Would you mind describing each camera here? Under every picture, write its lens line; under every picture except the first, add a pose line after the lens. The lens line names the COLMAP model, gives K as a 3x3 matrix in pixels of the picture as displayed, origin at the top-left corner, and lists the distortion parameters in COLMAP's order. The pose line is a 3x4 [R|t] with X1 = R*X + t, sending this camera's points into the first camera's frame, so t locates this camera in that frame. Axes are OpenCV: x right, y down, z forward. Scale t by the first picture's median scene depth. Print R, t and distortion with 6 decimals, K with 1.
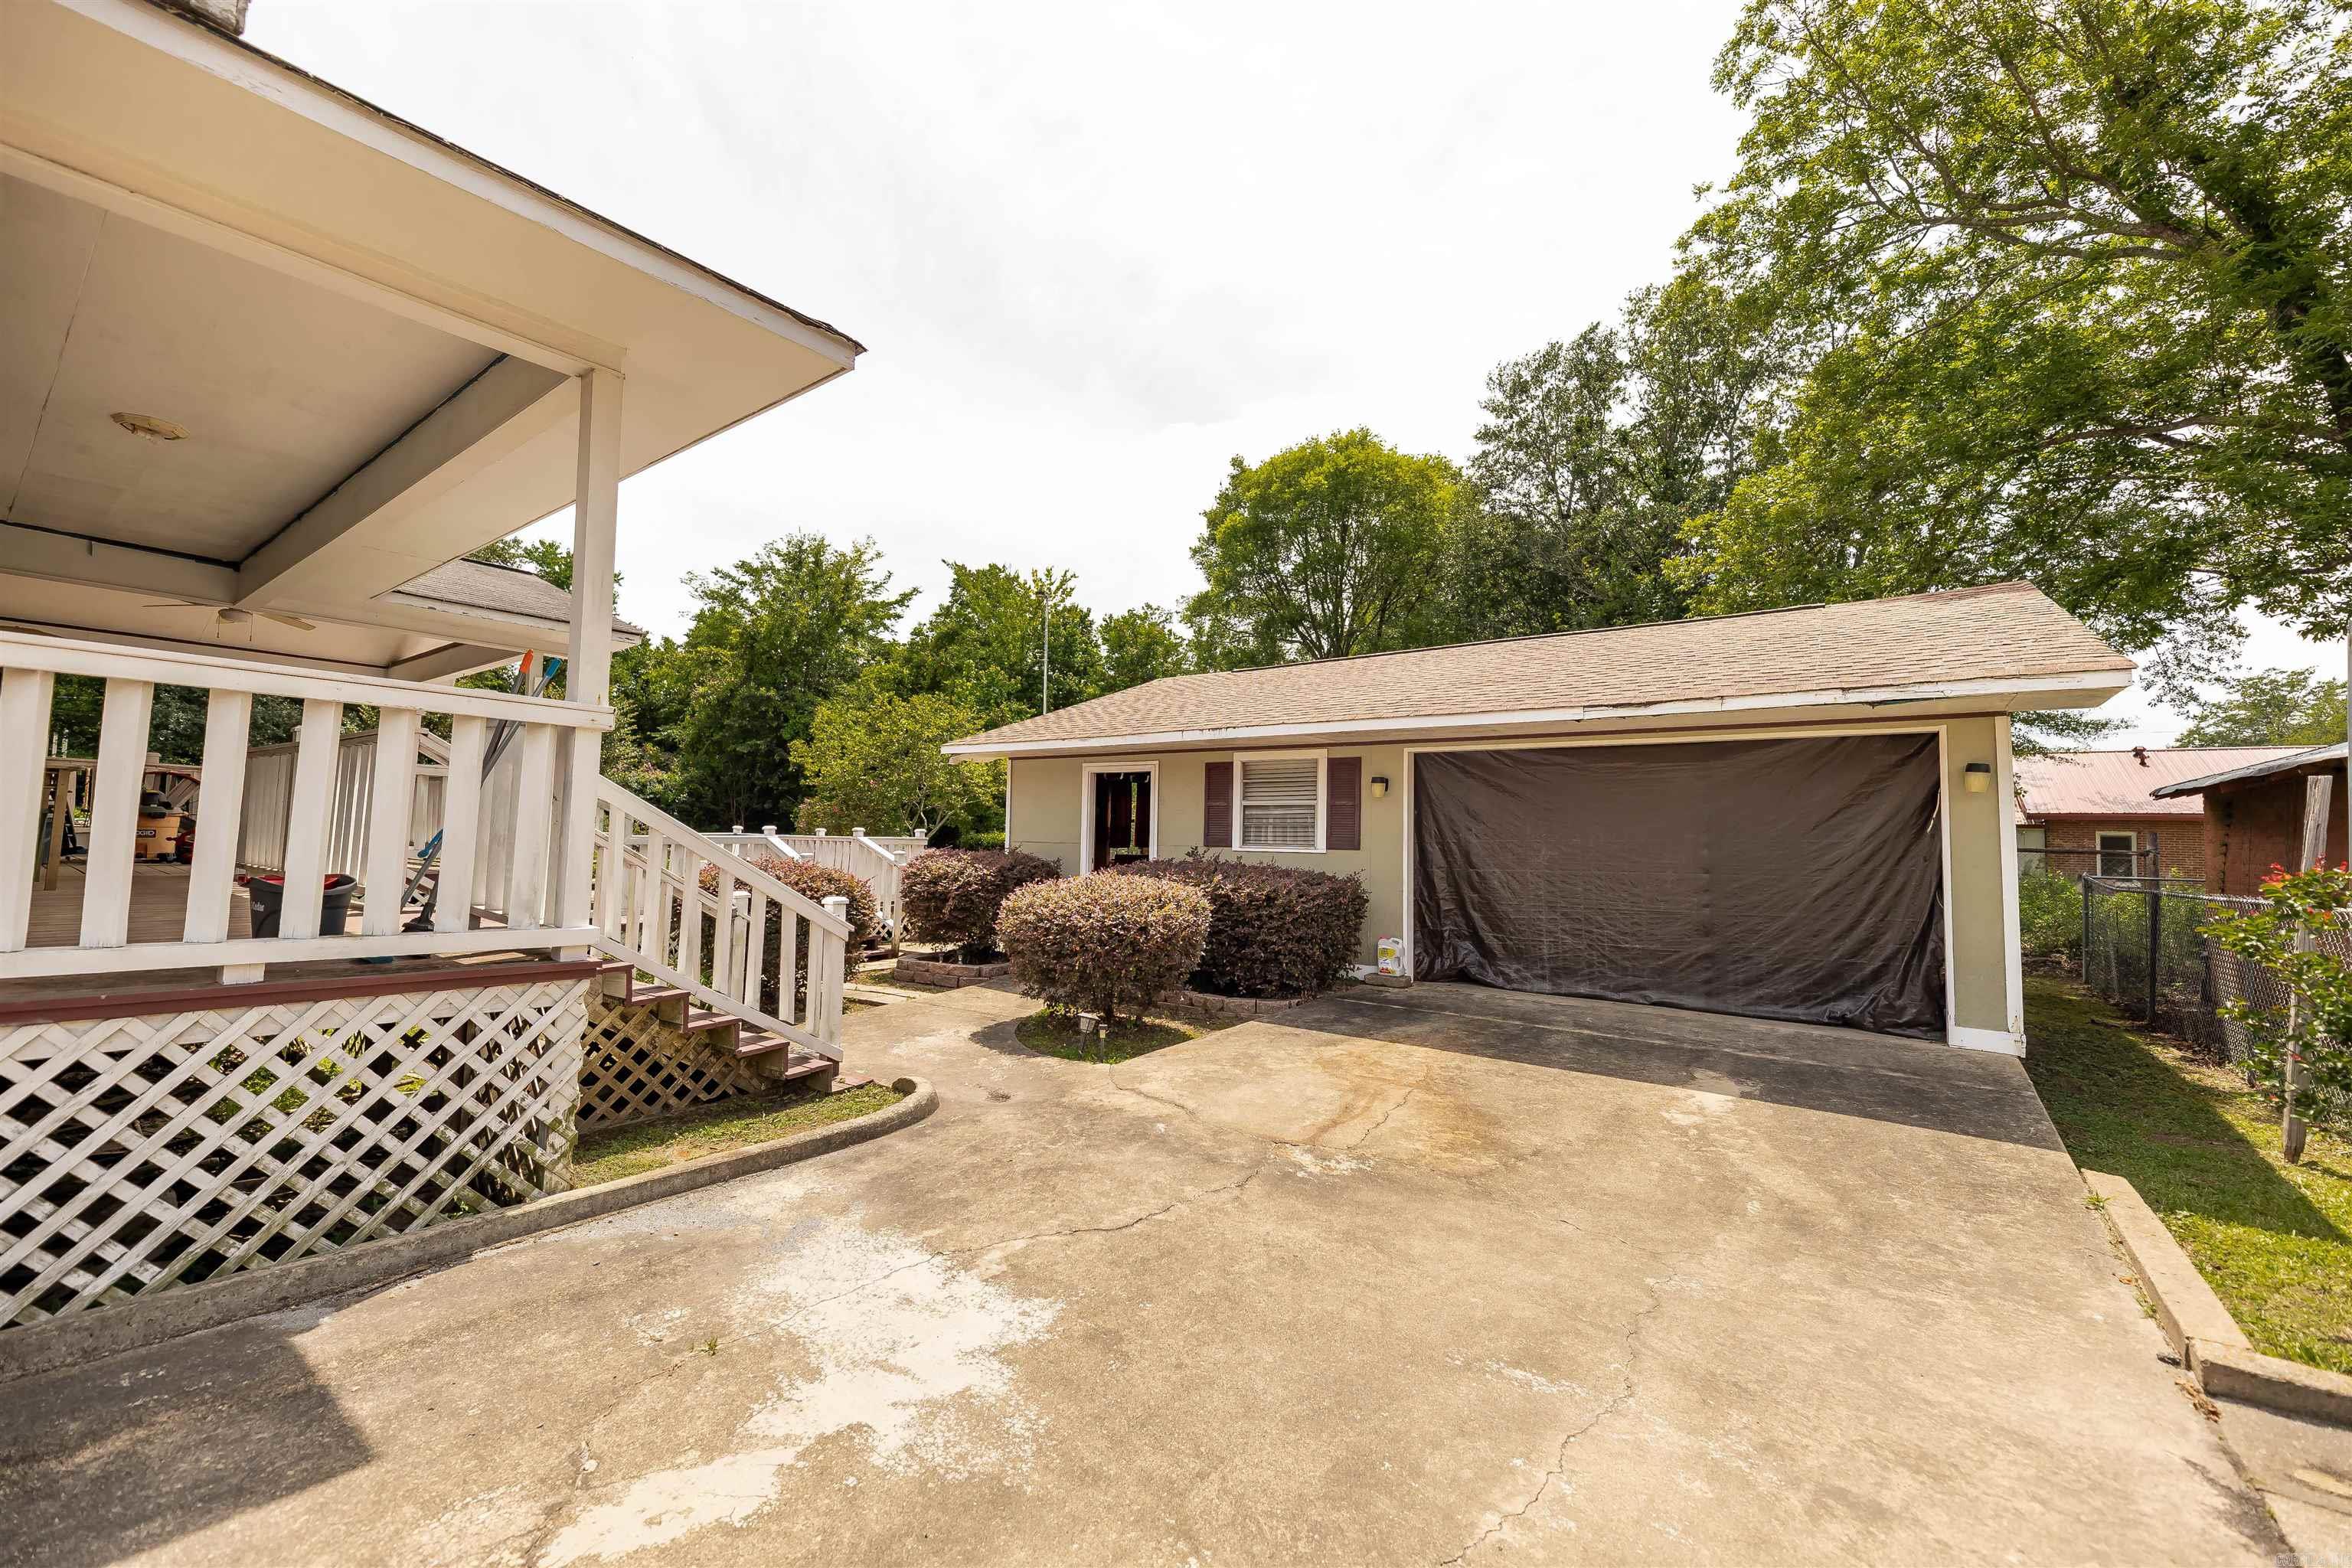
lens RADIAL K [[947.2, 0, 1175.1], [0, 947.2, 777.2], [0, 0, 1]] dist [-0.003474, -0.000656]
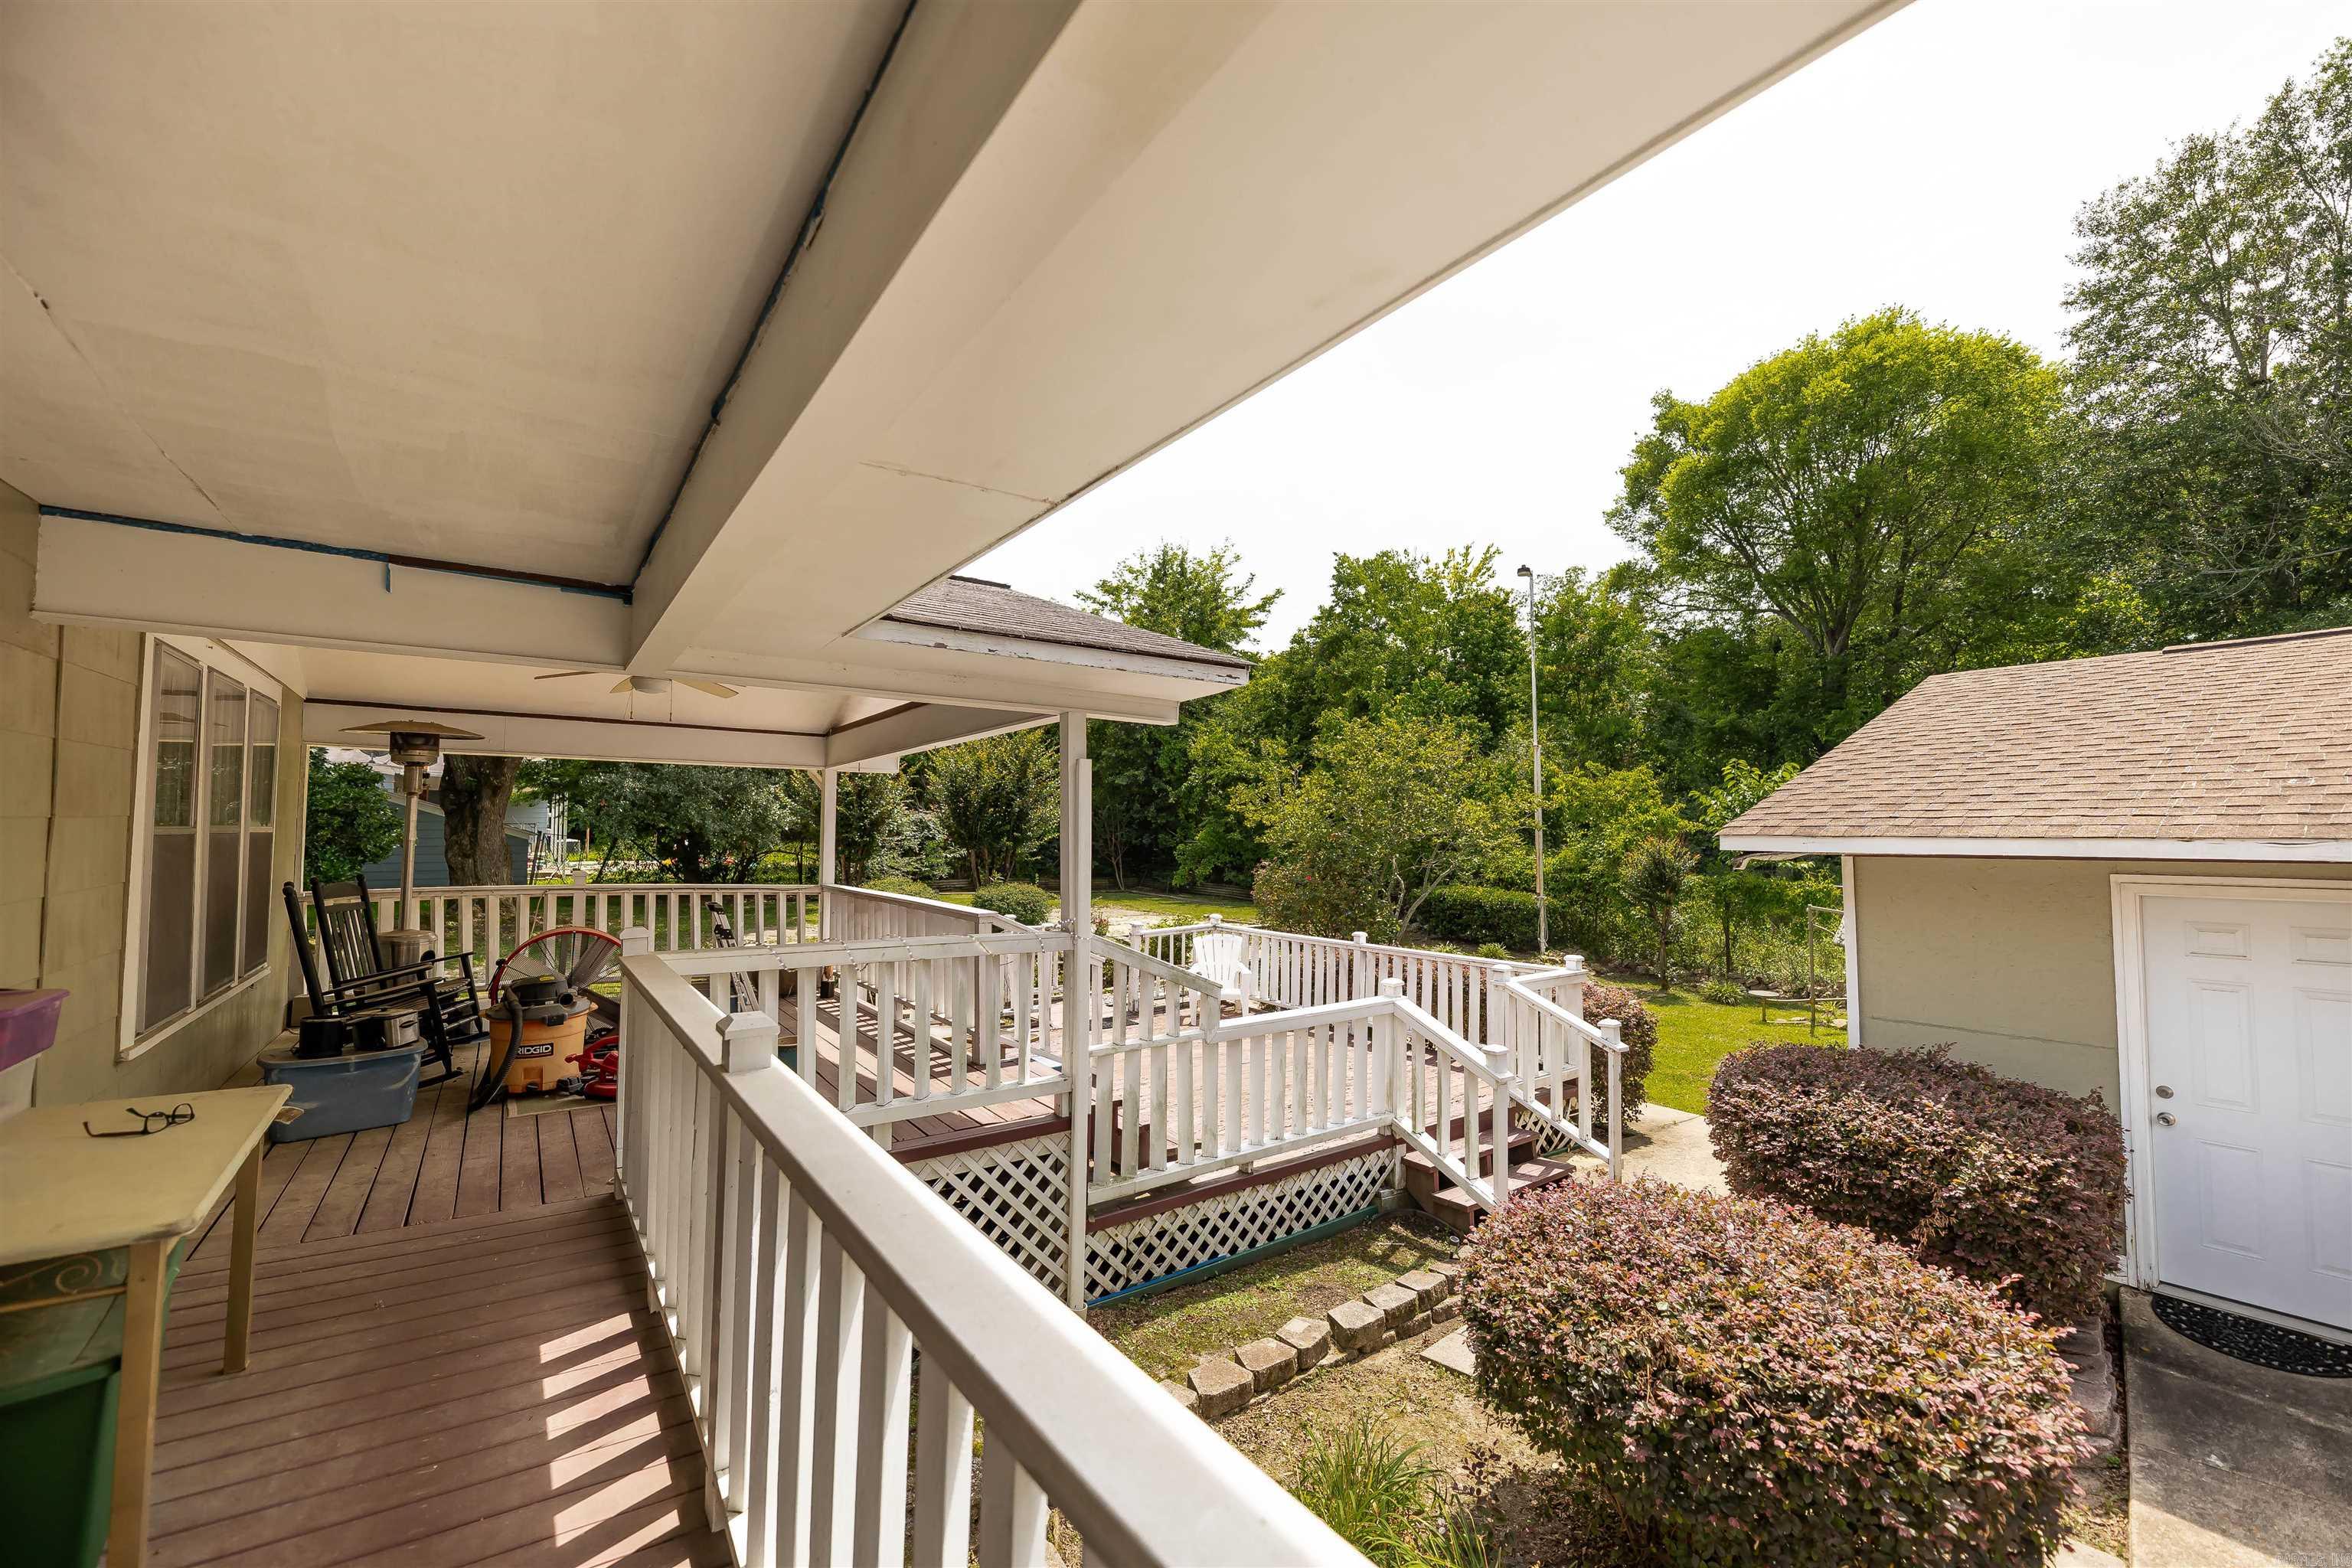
lens RADIAL K [[947.2, 0, 1177.5], [0, 947.2, 784.3], [0, 0, 1]] dist [-0.003474, -0.000656]
pose [[0.953297, -0.032311, -0.300301, -1.173464], [0.034219, 0.999414, 0.001092, -0.230972], [0.300090, -0.011317, 0.953844, 1.255535]]
